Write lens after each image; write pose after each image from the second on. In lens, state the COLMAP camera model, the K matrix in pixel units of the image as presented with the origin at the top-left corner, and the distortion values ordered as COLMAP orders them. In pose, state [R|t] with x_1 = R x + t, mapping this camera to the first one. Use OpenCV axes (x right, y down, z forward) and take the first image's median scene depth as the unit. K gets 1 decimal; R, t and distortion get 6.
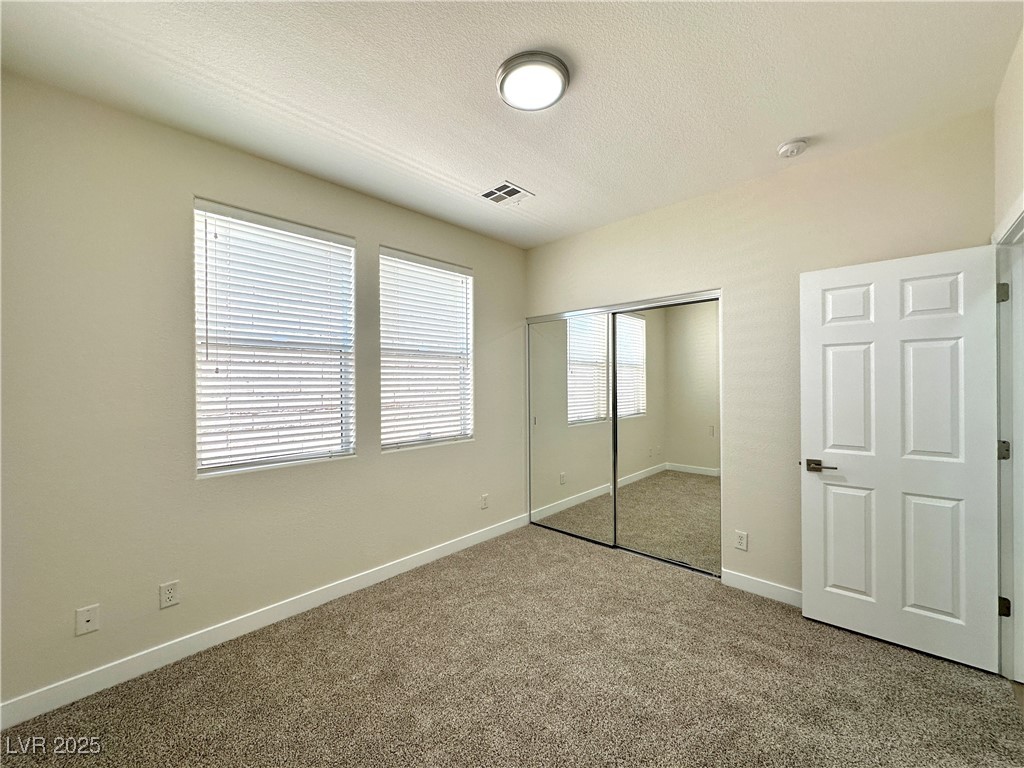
lens RADIAL K [[454.4, 0, 513.4], [0, 454.4, 382.8], [0, 0, 1]] dist [-0.001176, 0.000792]
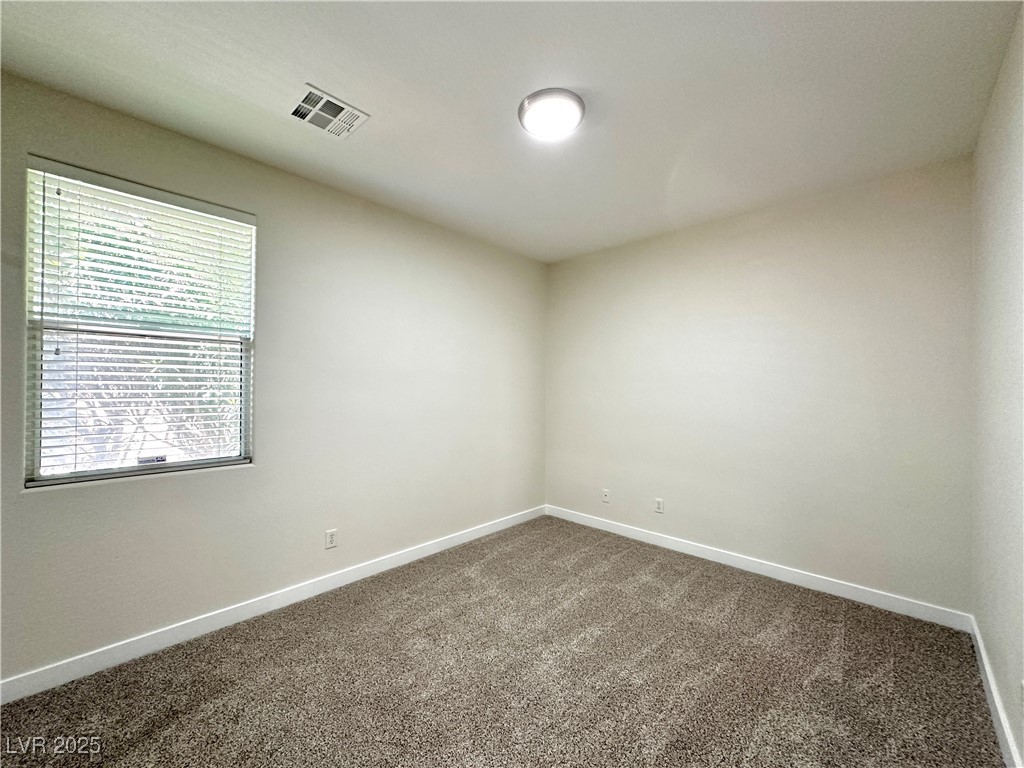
lens RADIAL K [[407.9, 0, 519.9], [0, 407.9, 385.5], [0, 0, 1]] dist [-0.003983, 0.000941]
pose [[0.998534, 0.019614, -0.050454, 0.246425], [-0.019552, 0.999807, 0.001714, -0.001367], [0.050478, -0.000725, 0.998725, 0.297177]]
